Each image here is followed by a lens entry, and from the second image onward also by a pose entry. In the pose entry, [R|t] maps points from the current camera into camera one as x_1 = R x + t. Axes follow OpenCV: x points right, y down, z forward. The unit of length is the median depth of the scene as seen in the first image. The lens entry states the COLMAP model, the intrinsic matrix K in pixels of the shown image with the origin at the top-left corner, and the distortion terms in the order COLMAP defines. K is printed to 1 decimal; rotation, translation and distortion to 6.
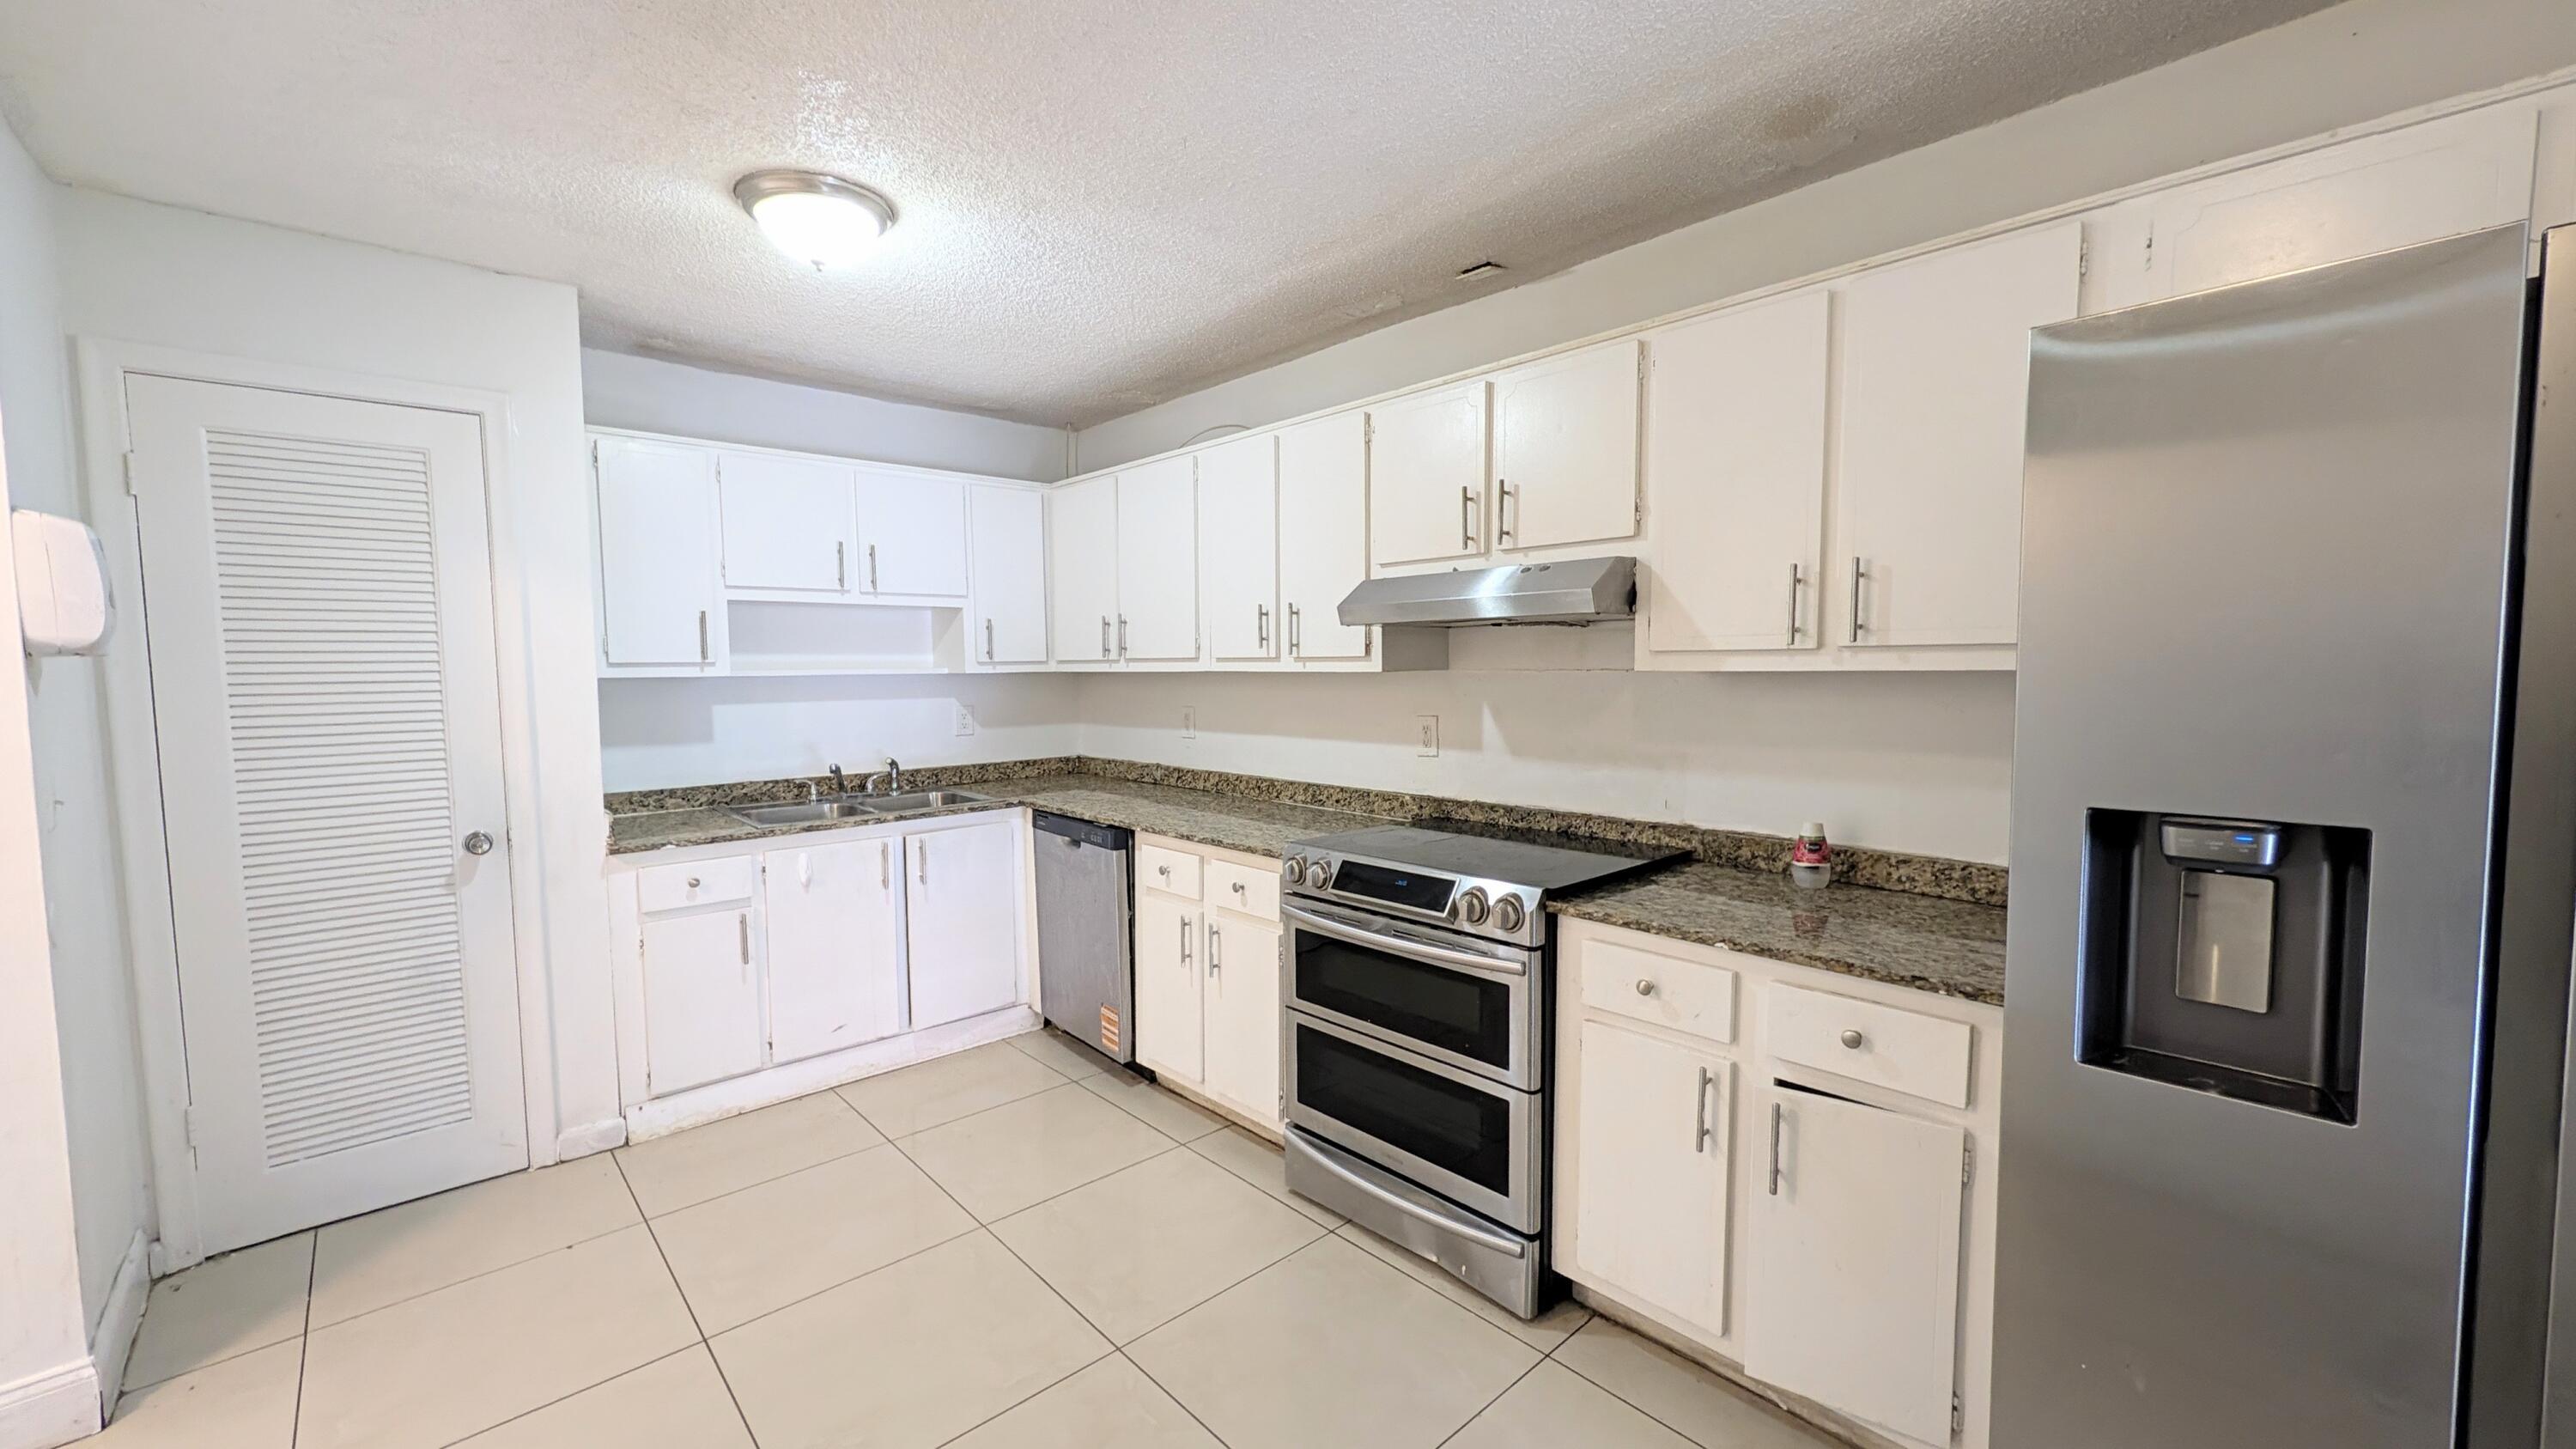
lens RADIAL K [[987.5, 0, 1299.8], [0, 987.5, 729.3], [0, 0, 1]] dist [0.000260, -0.000061]
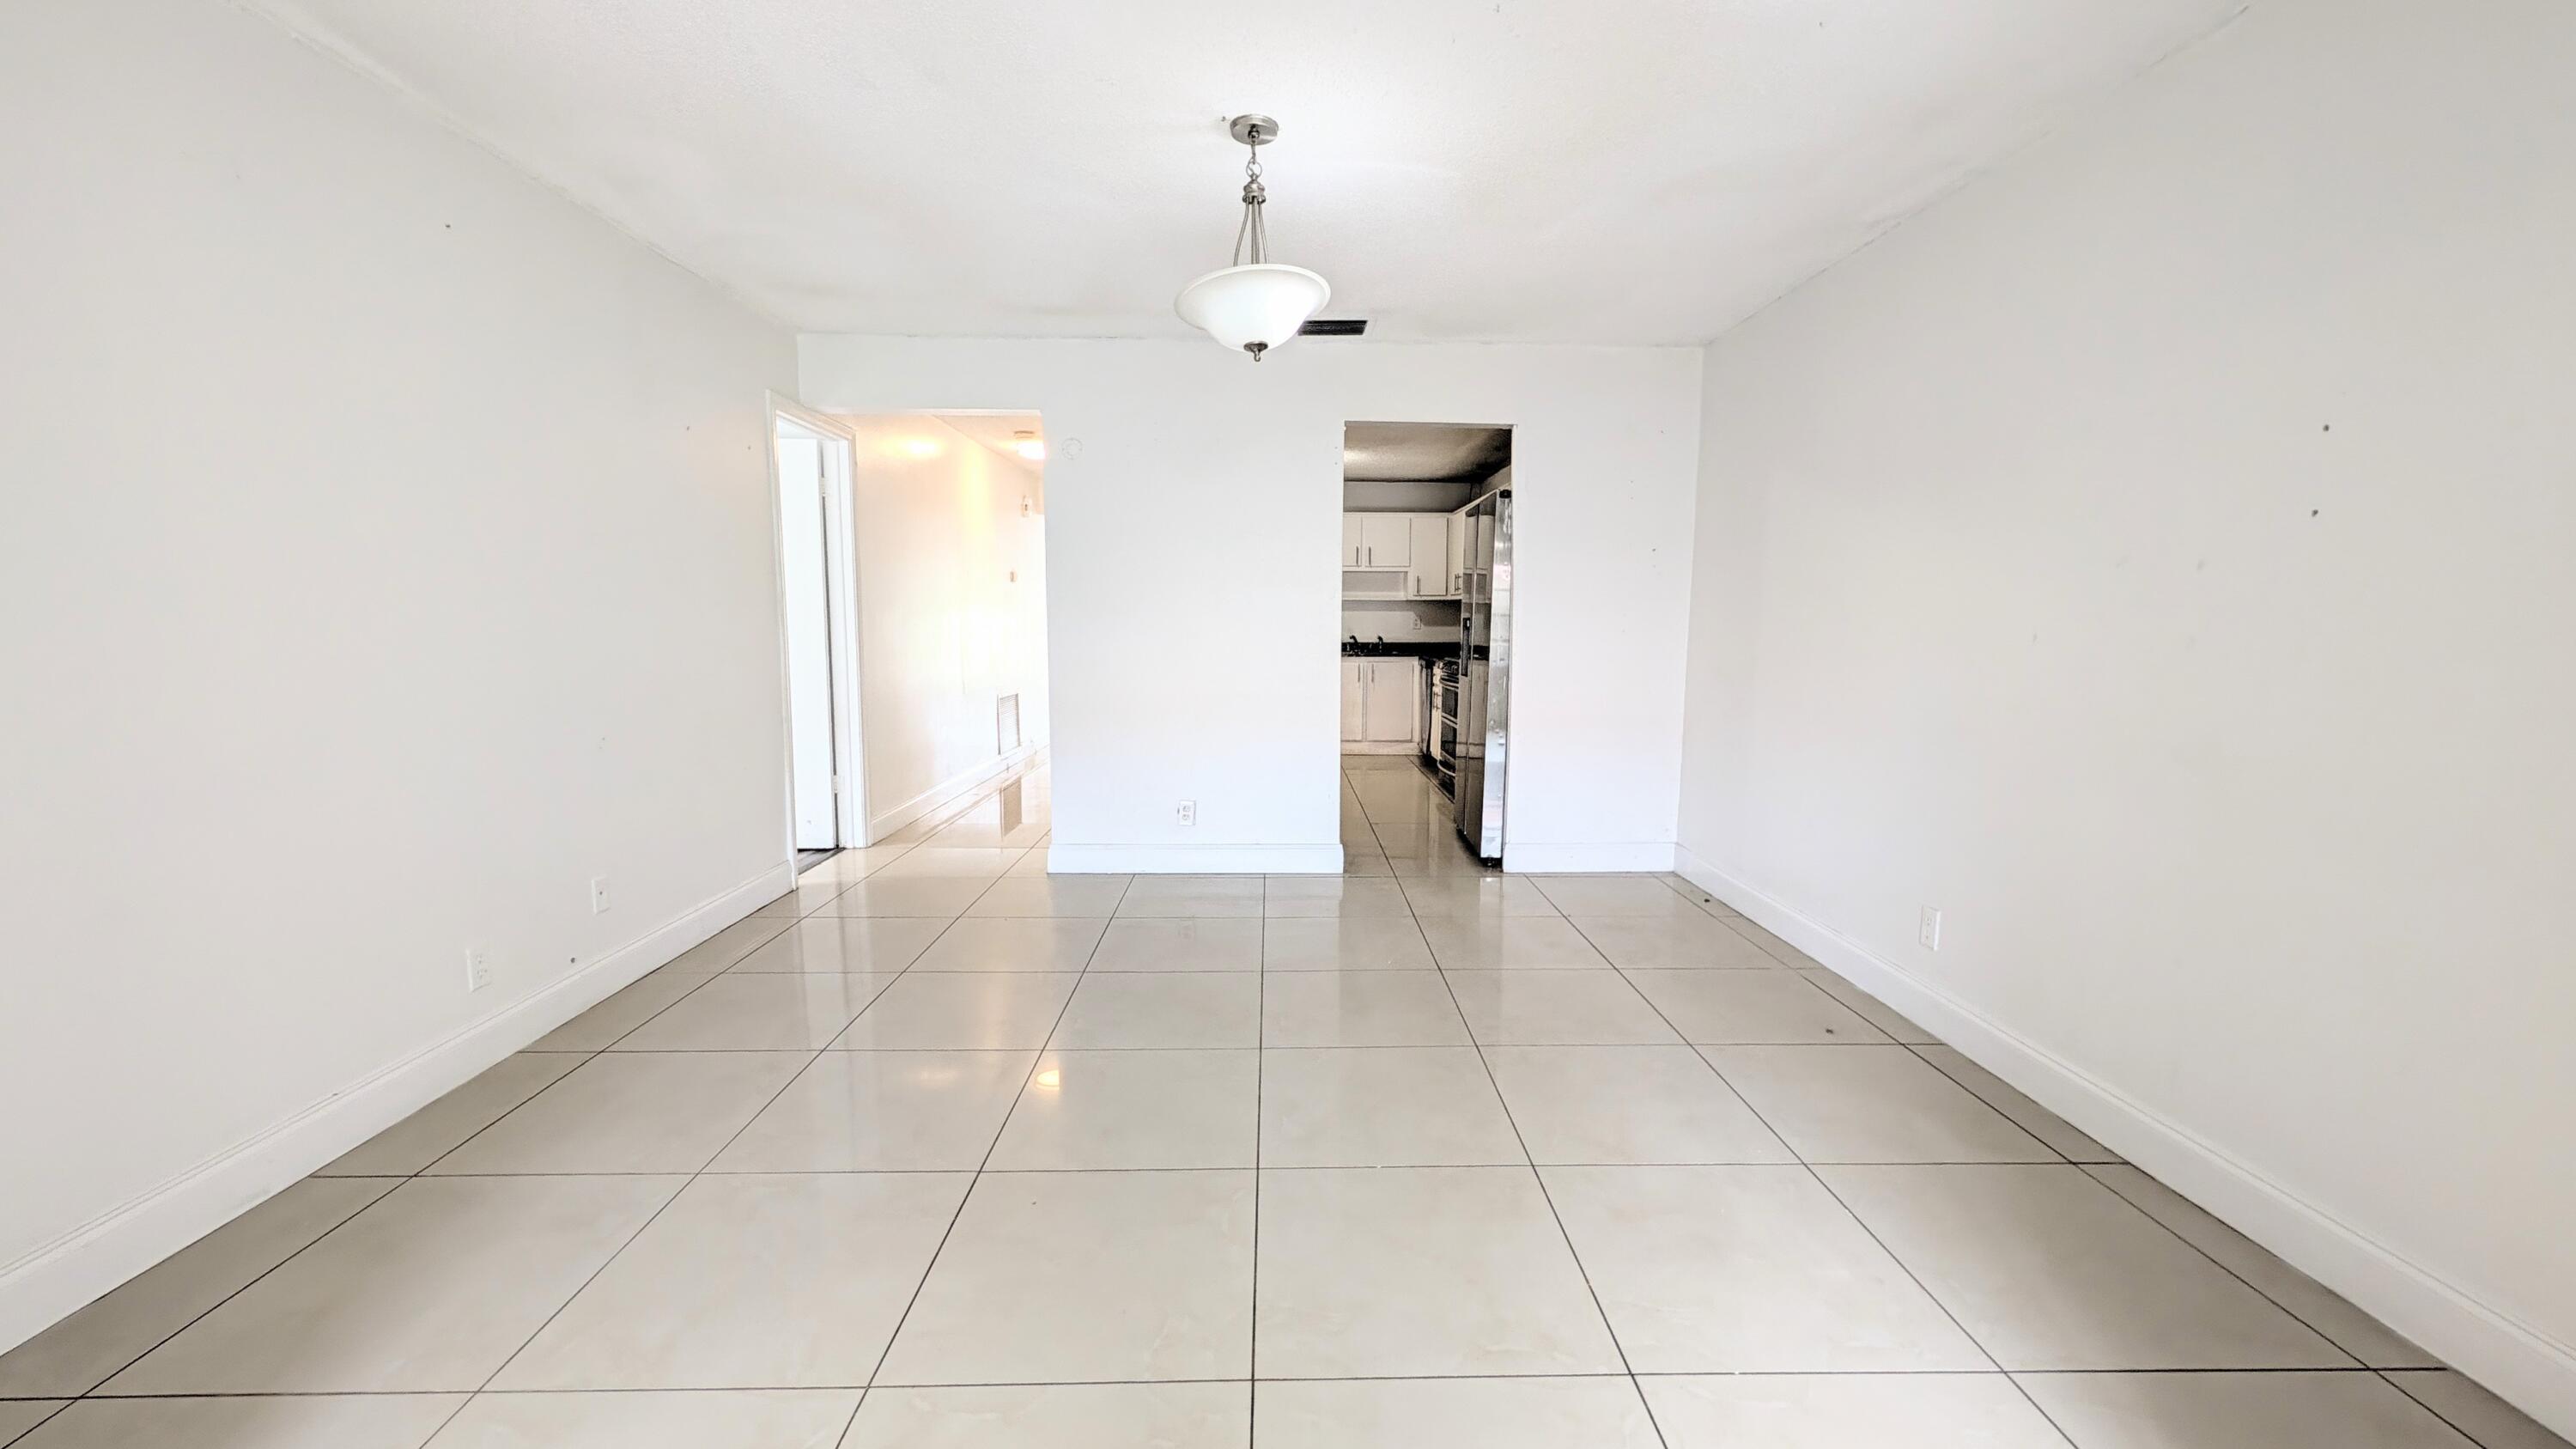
lens RADIAL K [[987.5, 0, 1285.0], [0, 987.5, 722.5], [0, 0, 1]] dist [0.000260, -0.000061]
pose [[0.744801, 0.083007, -0.662104, 1.209195], [-0.051375, 0.996421, 0.067128, 0.107074], [0.665306, -0.015982, 0.746400, -1.108580]]
